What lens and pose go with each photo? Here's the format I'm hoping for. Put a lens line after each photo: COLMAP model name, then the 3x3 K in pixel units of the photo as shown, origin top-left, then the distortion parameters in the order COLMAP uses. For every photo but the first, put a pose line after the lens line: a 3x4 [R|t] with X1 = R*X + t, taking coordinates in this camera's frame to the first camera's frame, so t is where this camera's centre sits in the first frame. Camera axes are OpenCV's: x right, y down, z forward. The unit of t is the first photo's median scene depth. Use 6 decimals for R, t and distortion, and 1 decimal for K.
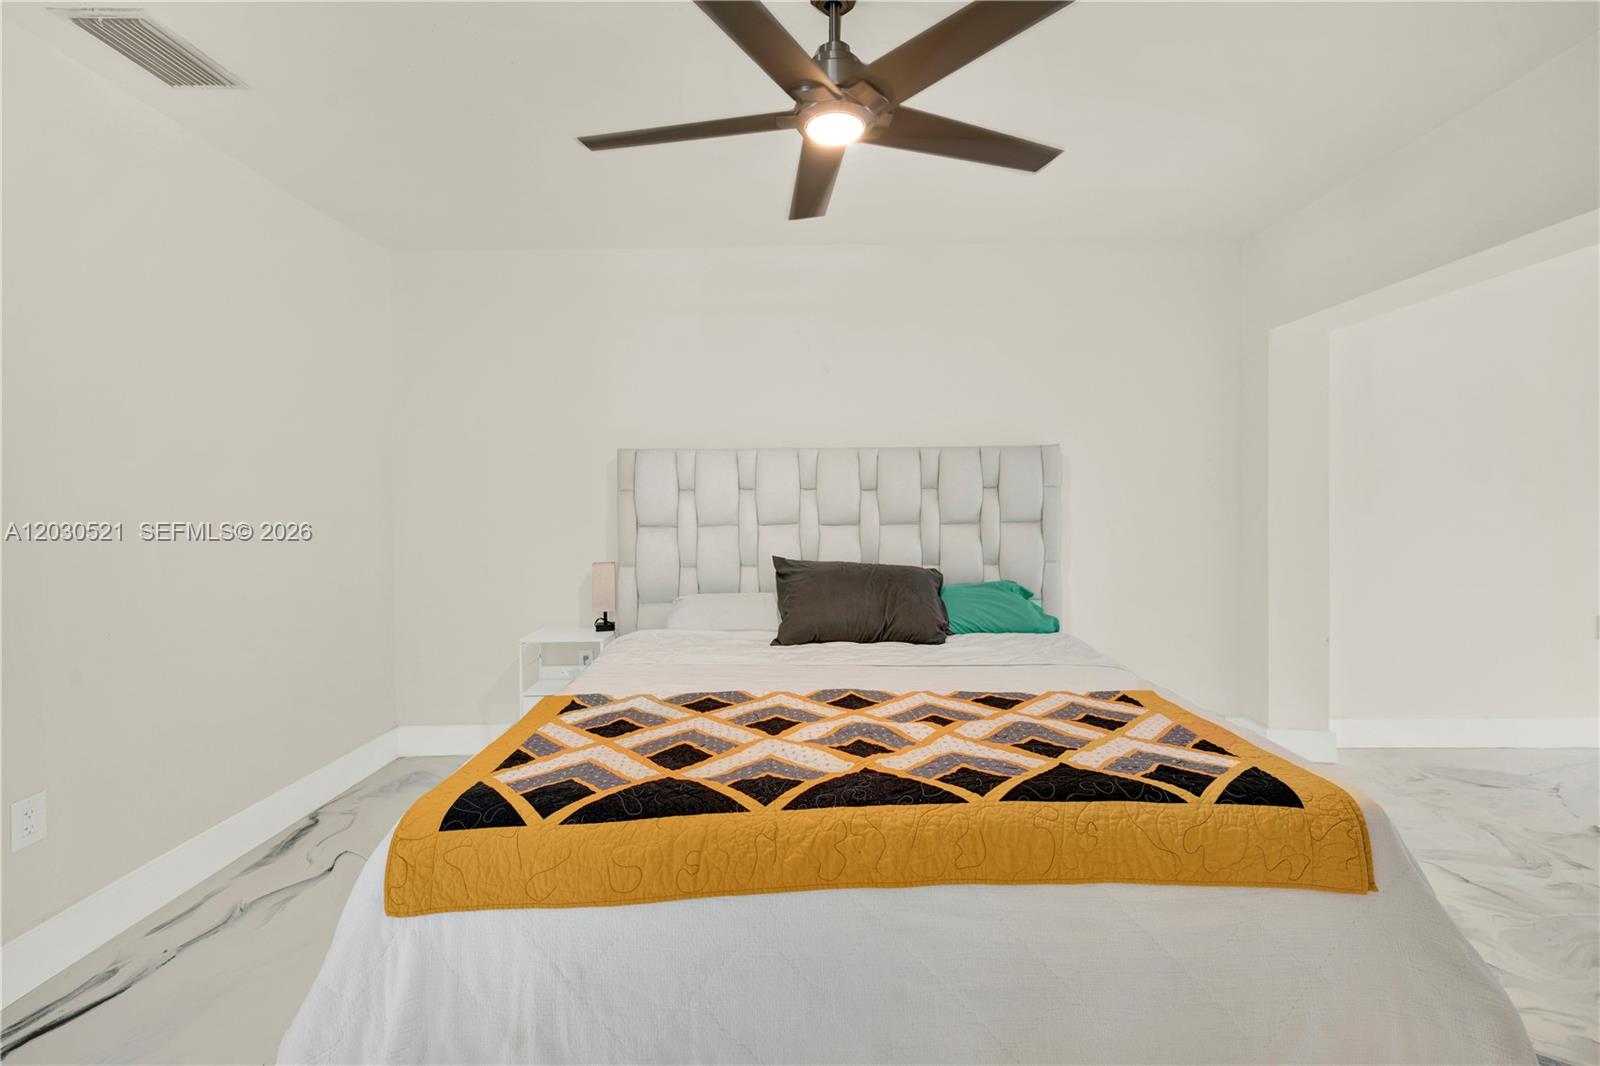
lens RADIAL K [[729.1, 0, 802.3], [0, 729.1, 558.8], [0, 0, 1]] dist [-0.001814, -0.000016]
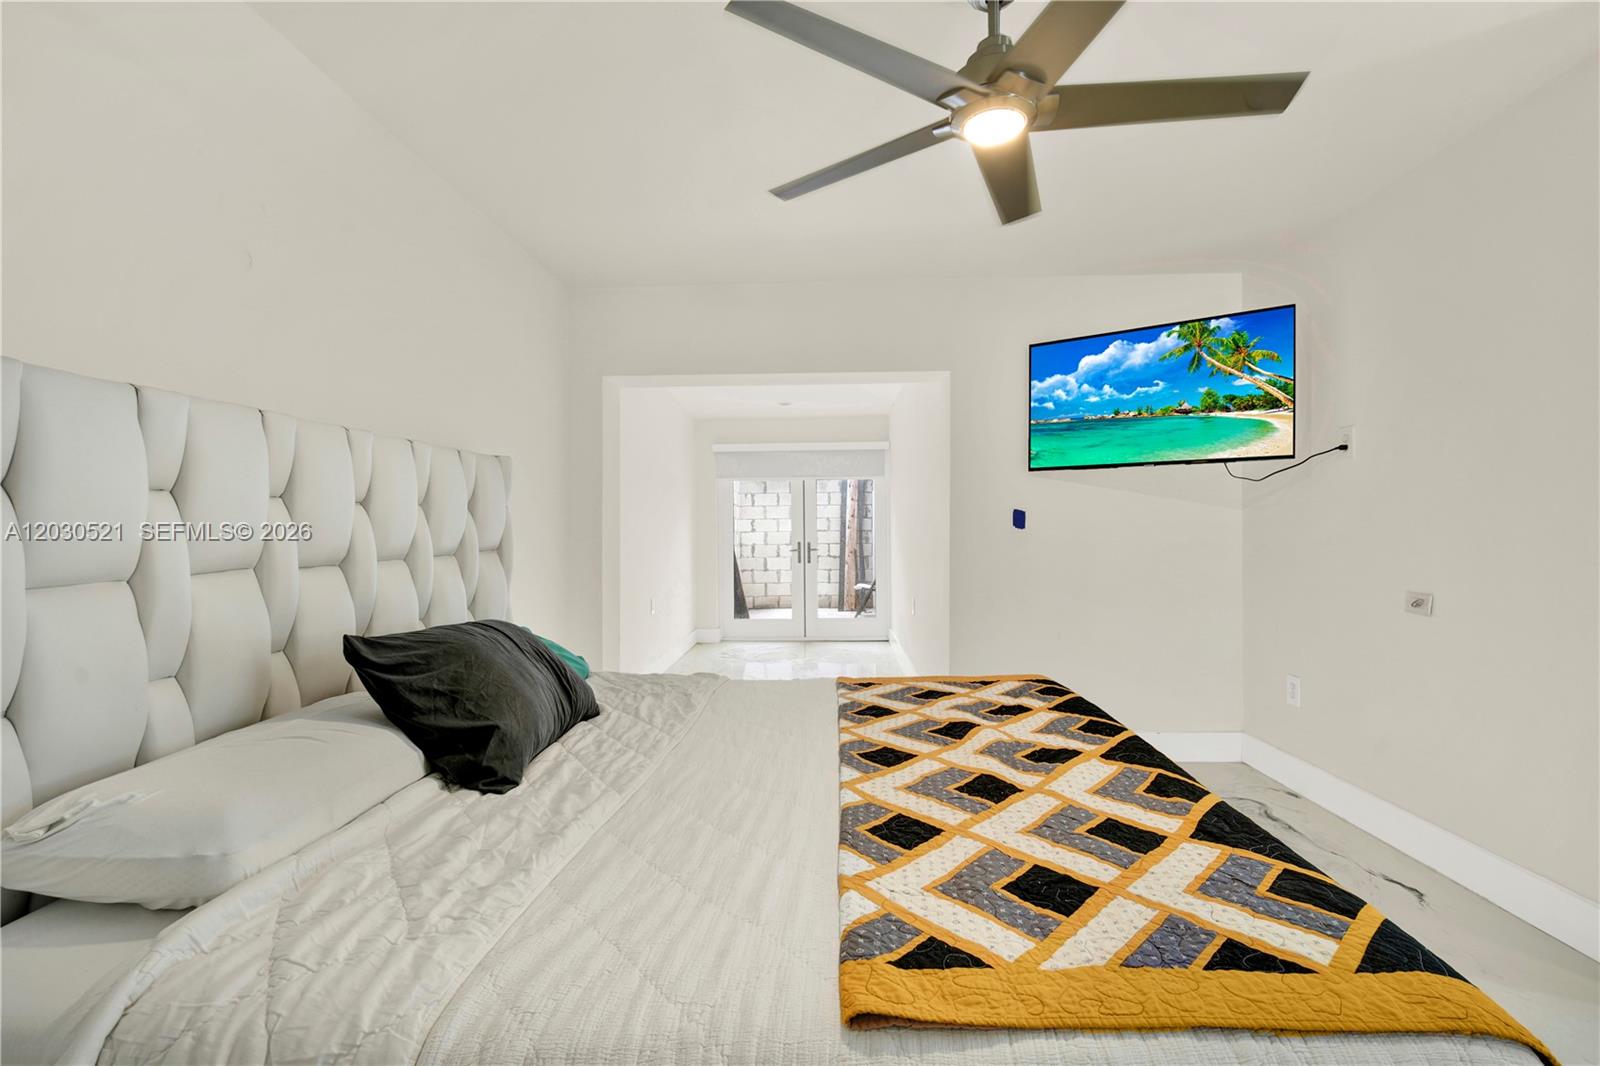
lens RADIAL K [[729.1, 0, 802.3], [0, 729.1, 558.8], [0, 0, 1]] dist [-0.001814, -0.000016]
pose [[-0.004910, -0.030395, 0.999526, -0.908342], [0.081660, 0.996187, 0.030694, -0.081225], [-0.996648, 0.081772, -0.002409, 1.259276]]
